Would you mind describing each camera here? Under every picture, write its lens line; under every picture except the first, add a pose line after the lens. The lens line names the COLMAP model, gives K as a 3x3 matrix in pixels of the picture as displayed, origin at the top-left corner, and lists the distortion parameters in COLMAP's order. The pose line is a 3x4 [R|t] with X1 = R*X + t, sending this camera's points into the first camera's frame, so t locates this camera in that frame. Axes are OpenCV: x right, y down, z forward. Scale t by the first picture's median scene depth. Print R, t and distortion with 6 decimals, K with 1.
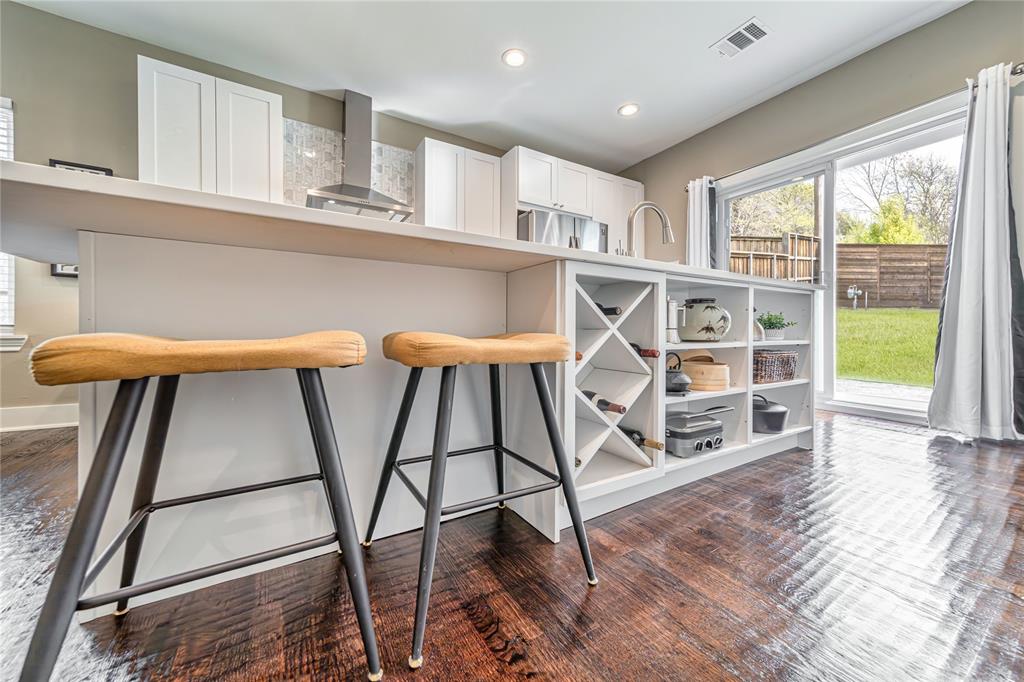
lens RADIAL K [[374.9, 0, 512.5], [0, 374.9, 331.8], [0, 0, 1]] dist [0.006461, -0.000036]
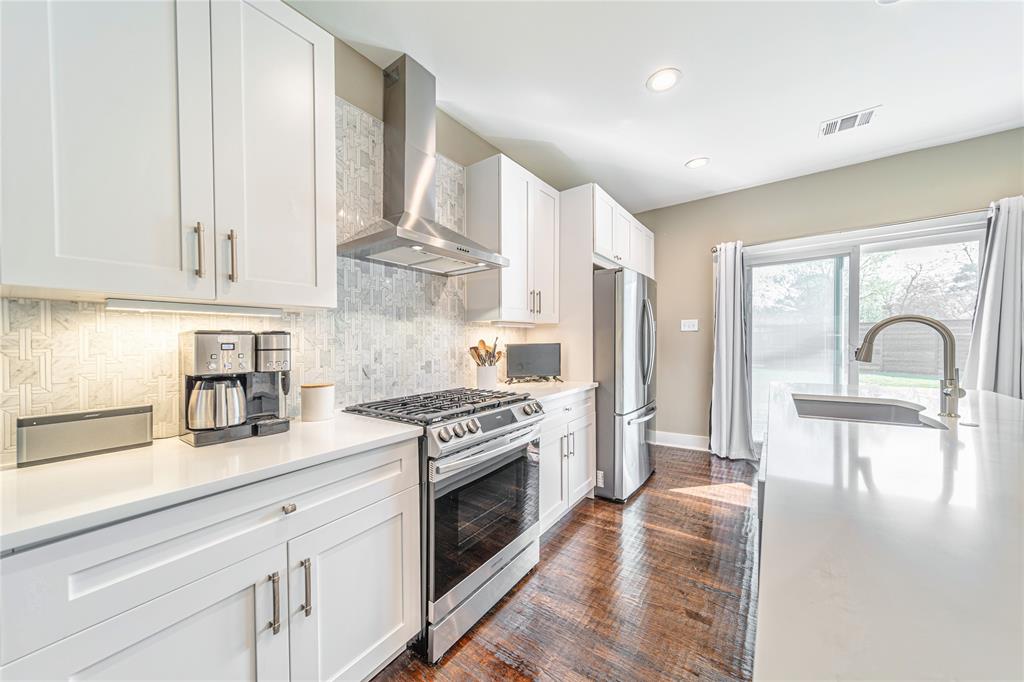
lens RADIAL K [[363.0, 0, 521.9], [0, 363.0, 340.5], [0, 0, 1]] dist [0.012244, -0.000077]
pose [[0.912634, -0.017257, 0.408413, -0.527748], [0.017391, 0.999843, 0.003386, -0.170848], [-0.408407, 0.004013, 0.912791, 0.363897]]
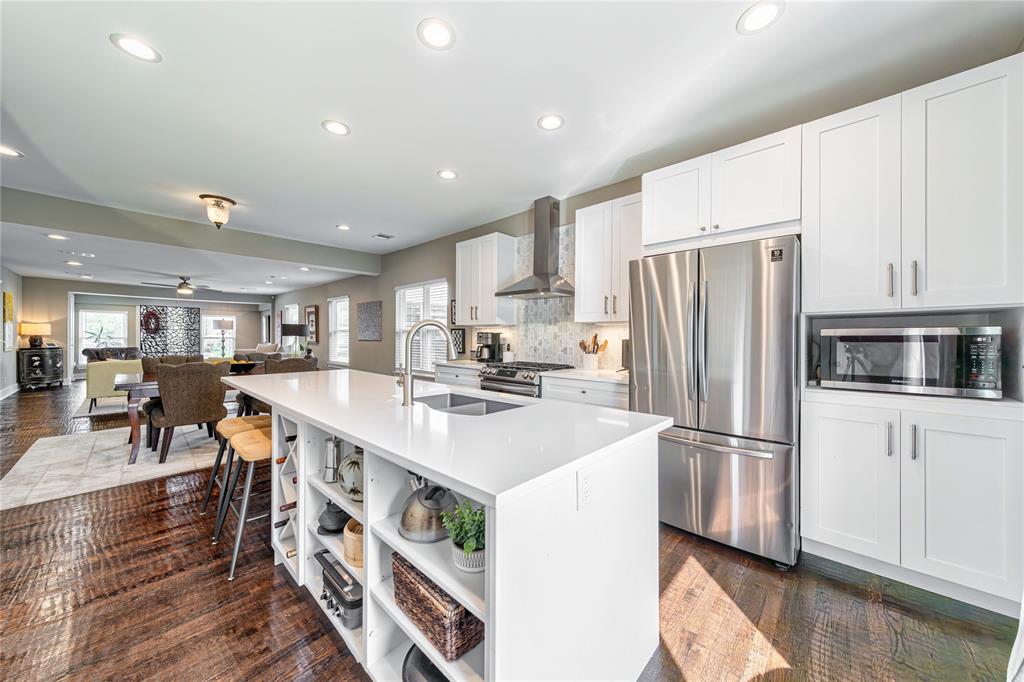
lens RADIAL K [[357.3, 0, 514.8], [0, 357.3, 338.4], [0, 0, 1]] dist [0.003091, 0.000280]
pose [[0.278631, 0.000091, -0.960398, 0.770233], [-0.001430, 0.999999, -0.000320, -0.161074], [0.960397, 0.001463, 0.278630, 0.589035]]
